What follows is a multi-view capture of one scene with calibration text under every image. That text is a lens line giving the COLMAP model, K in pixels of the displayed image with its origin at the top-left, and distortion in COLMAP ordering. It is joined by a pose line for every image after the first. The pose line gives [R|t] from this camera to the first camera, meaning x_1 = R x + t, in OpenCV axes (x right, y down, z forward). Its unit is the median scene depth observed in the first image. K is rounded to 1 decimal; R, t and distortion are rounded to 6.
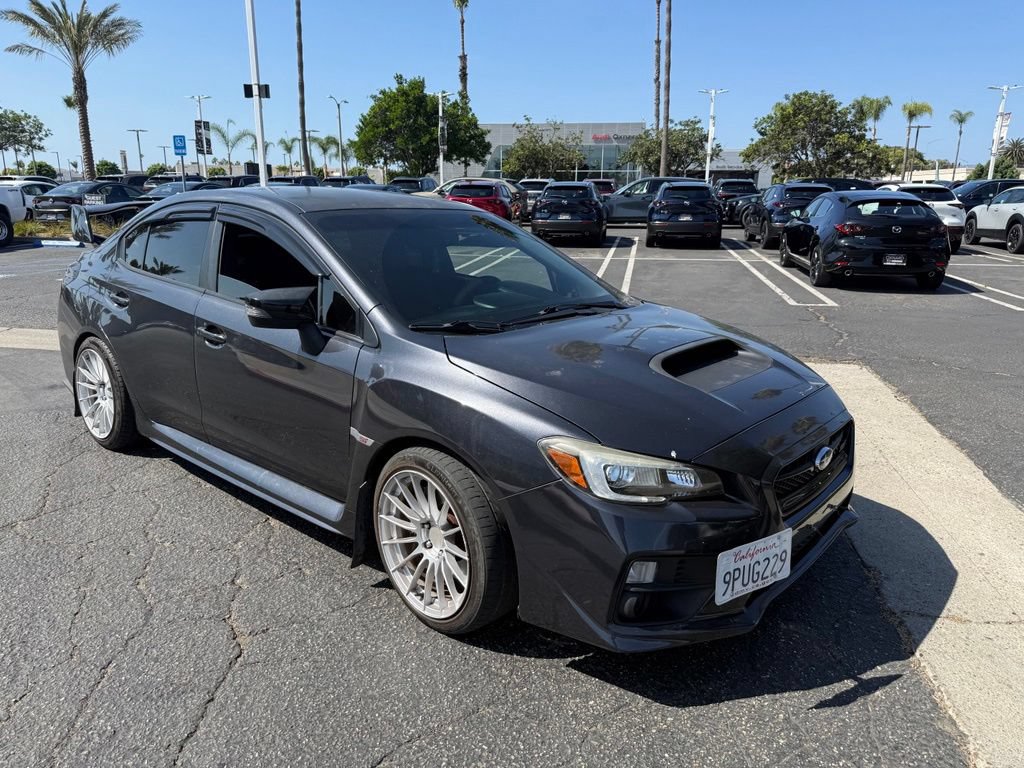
lens RADIAL K [[725.0, 0, 507.8], [0, 725.0, 388.9], [0, 0, 1]] dist [0.026010, -0.034893]
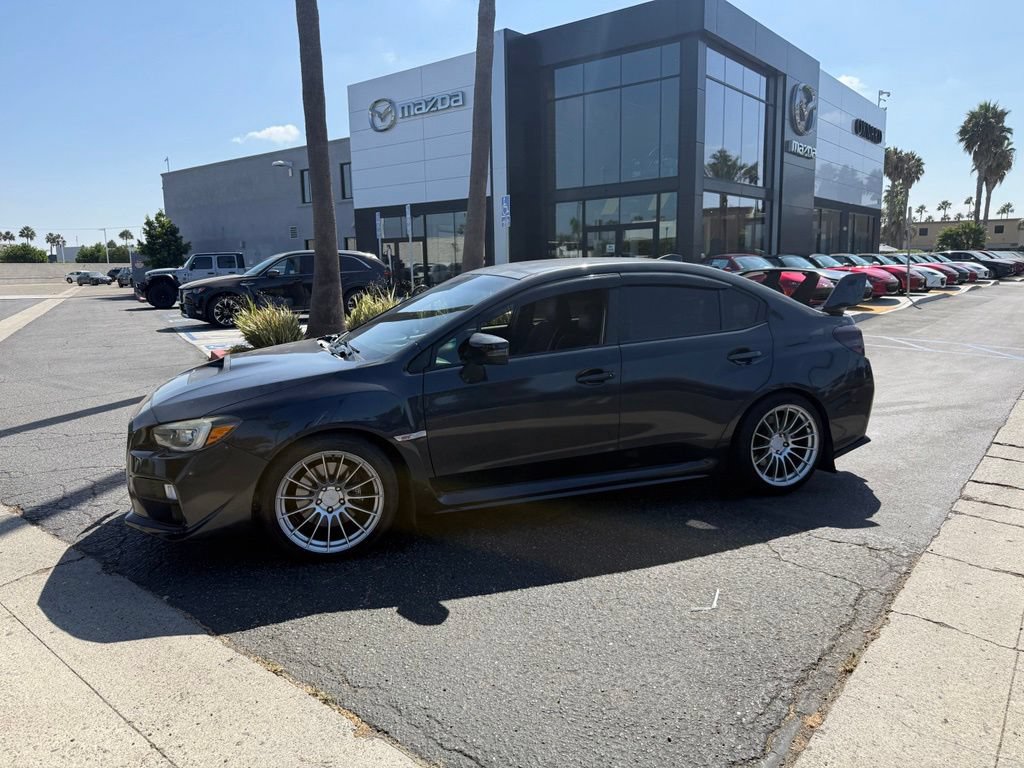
lens RADIAL K [[725.0, 0, 505.7], [0, 725.0, 380.7], [0, 0, 1]] dist [0.026010, -0.034893]
pose [[-0.486955, 0.134864, -0.862952, 0.122077], [-0.214639, 0.939232, 0.267904, -0.052758], [0.846643, 0.315681, -0.428417, 0.203631]]
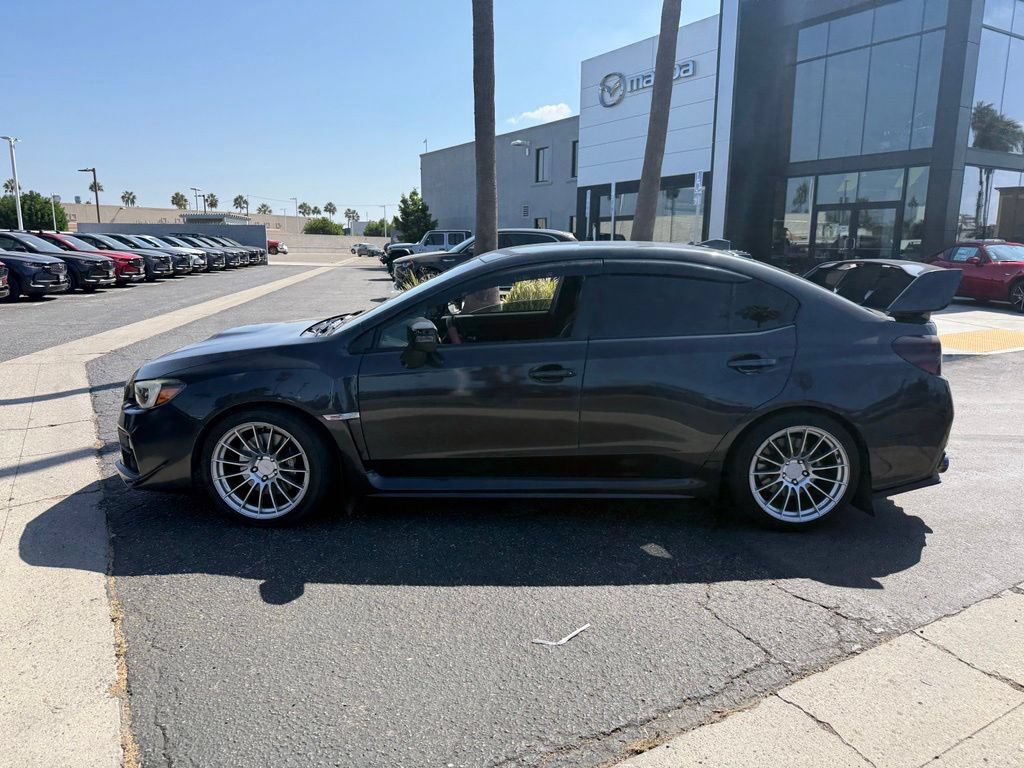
lens RADIAL K [[725.0, 0, 504.6], [0, 725.0, 390.2], [0, 0, 1]] dist [0.026010, -0.034893]
pose [[-0.755784, 0.111131, -0.645322, 0.081648], [-0.186038, 0.908444, 0.374325, -0.063290], [0.627839, 0.402963, -0.665912, 0.239485]]
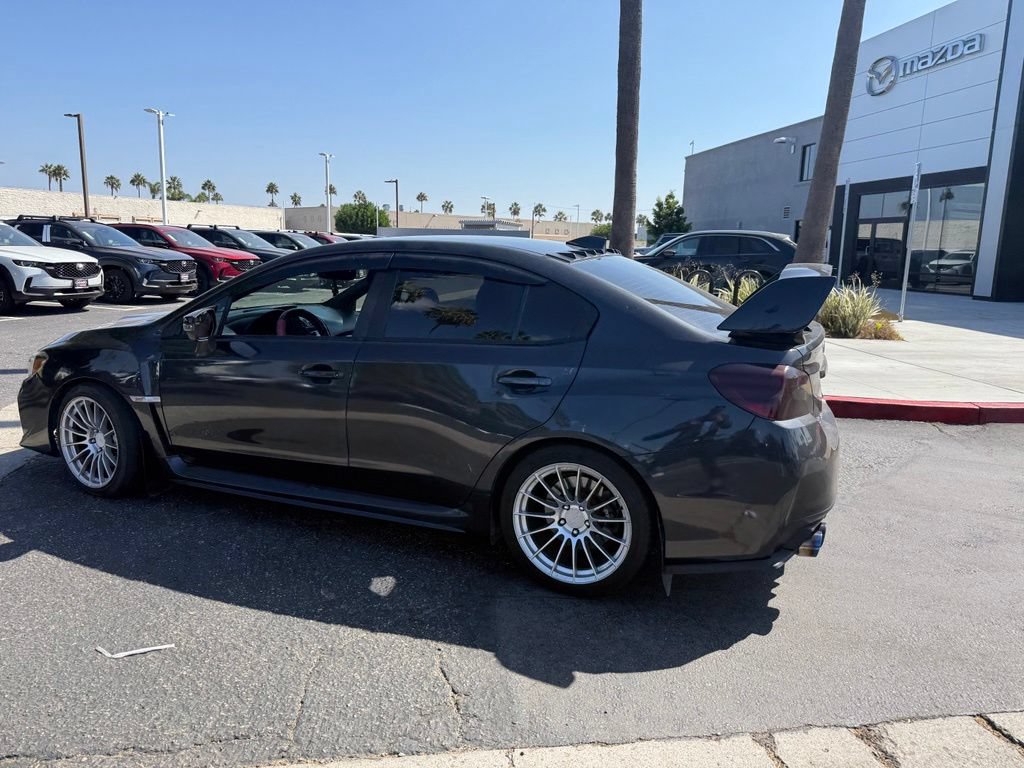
lens RADIAL K [[725.0, 0, 504.2], [0, 725.0, 375.9], [0, 0, 1]] dist [0.026010, -0.034893]
pose [[-0.949541, 0.022766, -0.312817, 0.000455], [-0.113383, 0.904995, 0.410035, -0.071685], [0.292432, 0.424813, -0.856748, 0.269509]]
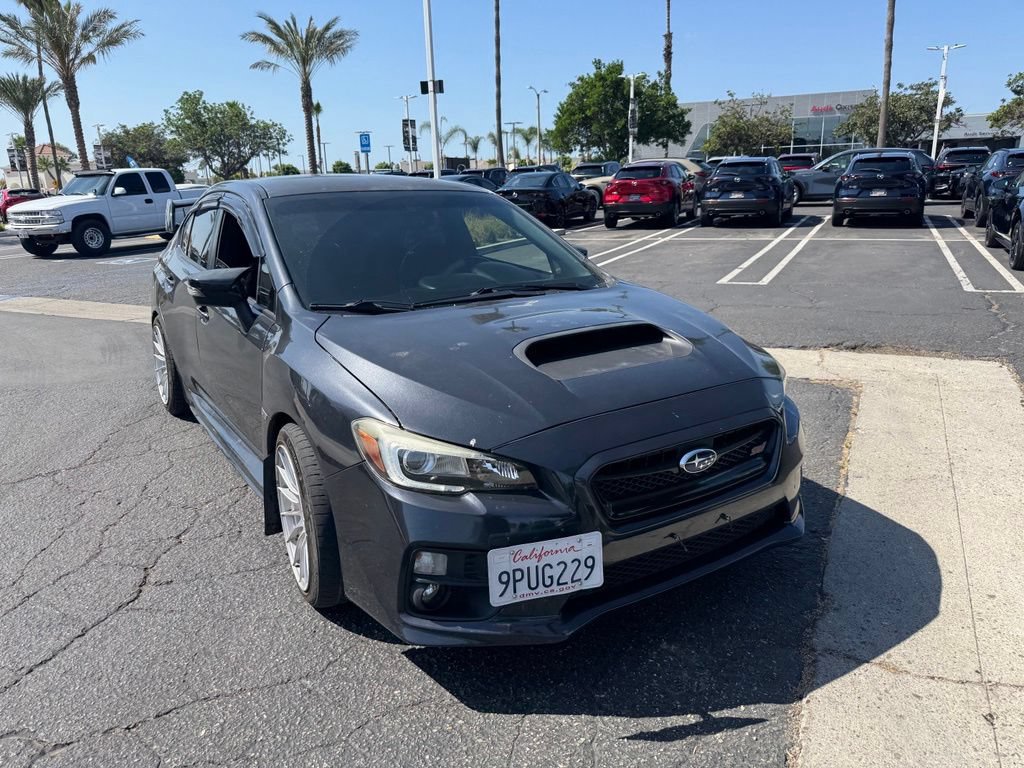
lens RADIAL K [[725.0, 0, 497.1], [0, 725.0, 384.9], [0, 0, 1]] dist [0.026010, -0.034893]
pose [[0.958082, 0.039304, -0.283786, 0.037858], [-0.035772, 0.999205, 0.017620, -0.000088], [0.284253, -0.006730, 0.958726, 0.008106]]
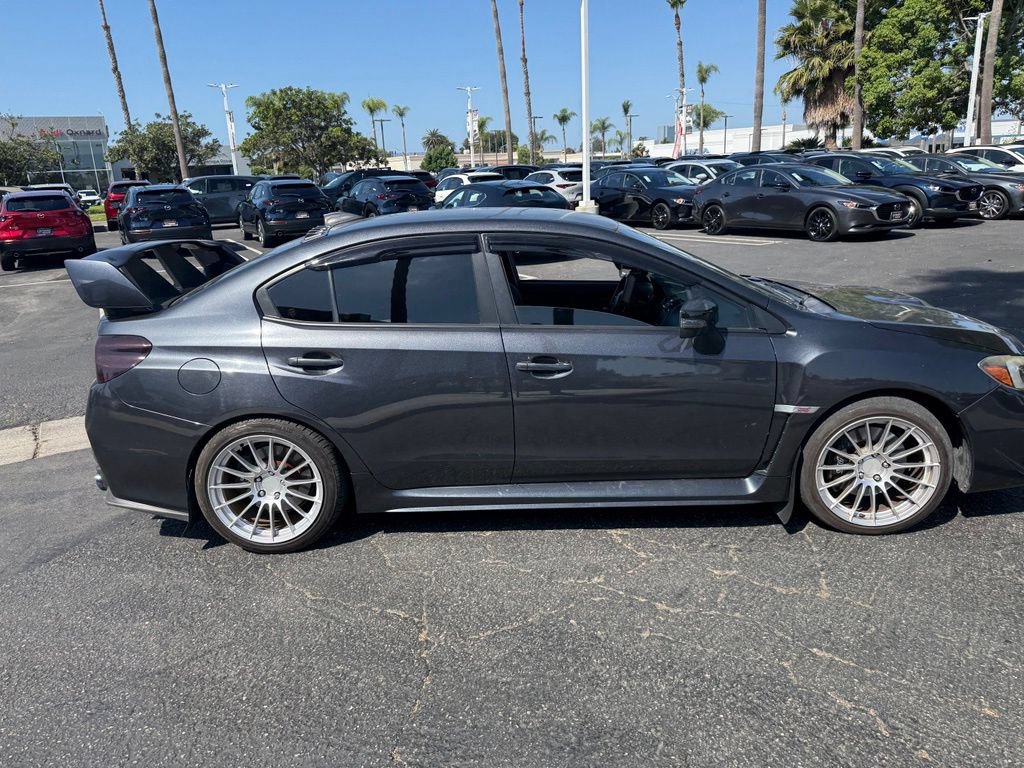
lens RADIAL K [[725.0, 0, 507.4], [0, 725.0, 378.5], [0, 0, 1]] dist [0.026010, -0.034893]
pose [[0.772219, -0.216142, 0.597461, -0.116658], [0.218279, 0.973372, 0.070008, -0.015607], [-0.596684, 0.076352, 0.798836, 0.029614]]
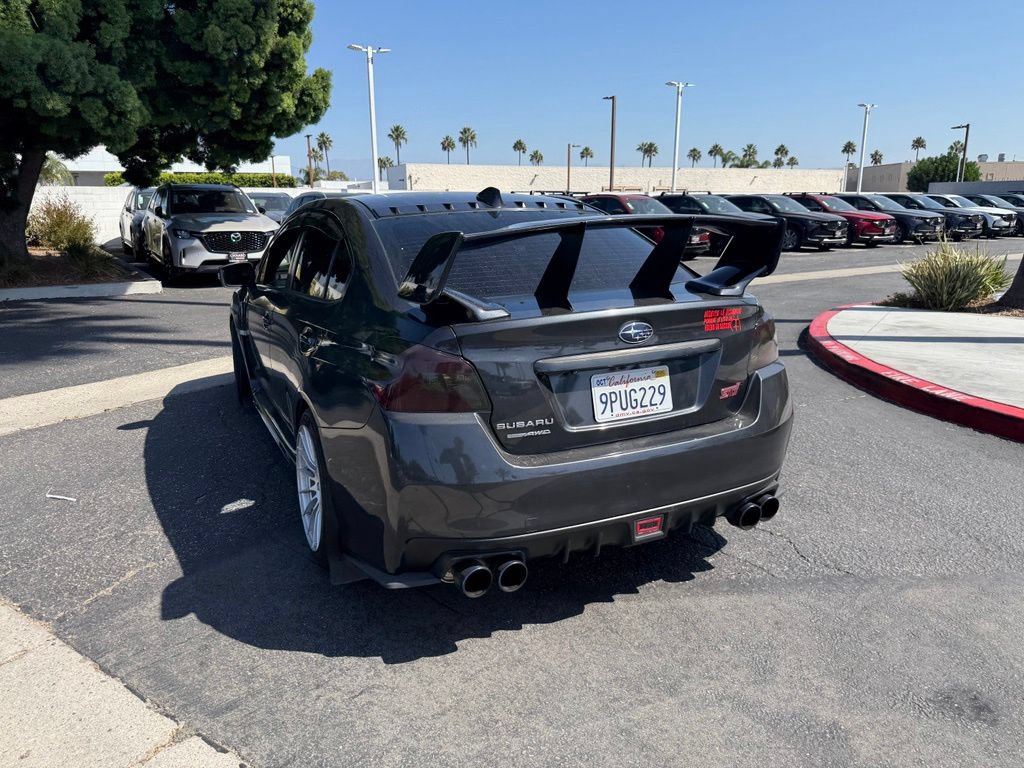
lens RADIAL K [[725.0, 0, 503.8], [0, 725.0, 385.4], [0, 0, 1]] dist [0.026010, -0.034893]
pose [[-0.911420, -0.102204, 0.398583, -0.105332], [0.104563, 0.879337, 0.464578, -0.067966], [-0.397971, 0.465103, -0.790758, 0.255273]]
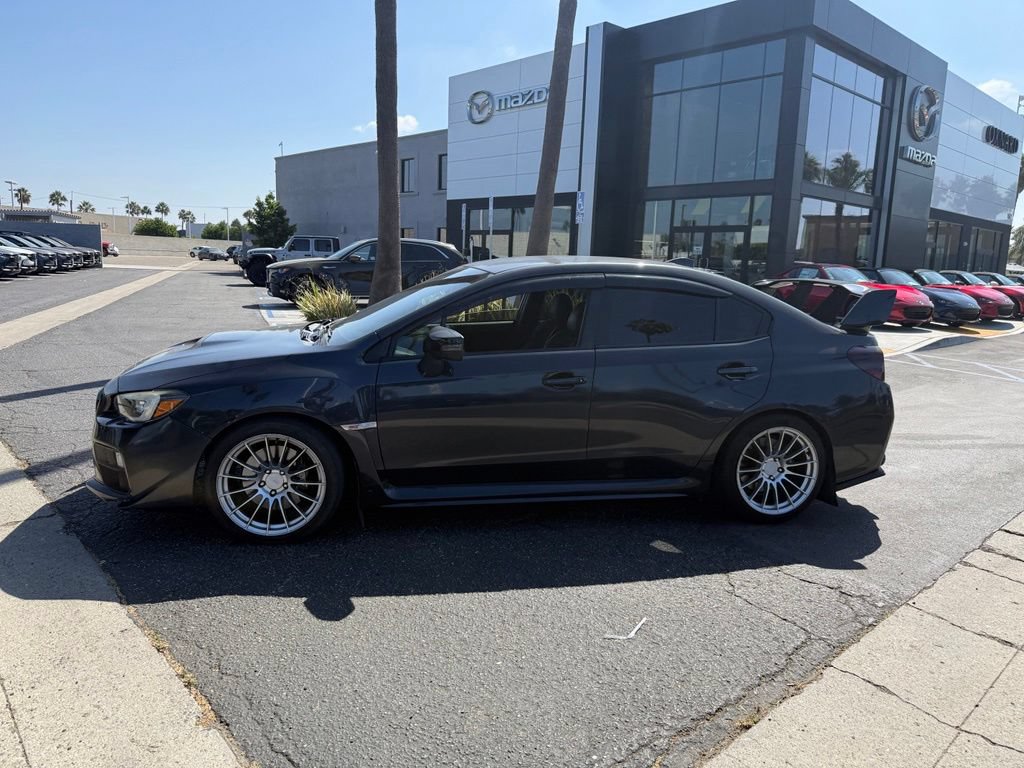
lens RADIAL K [[725.0, 0, 504.5], [0, 725.0, 379.4], [0, 0, 1]] dist [0.026010, -0.034893]
pose [[-0.605709, 0.096504, -0.789812, 0.104630], [-0.248324, 0.920113, 0.302865, -0.057642], [0.755944, 0.379577, -0.533357, 0.221012]]
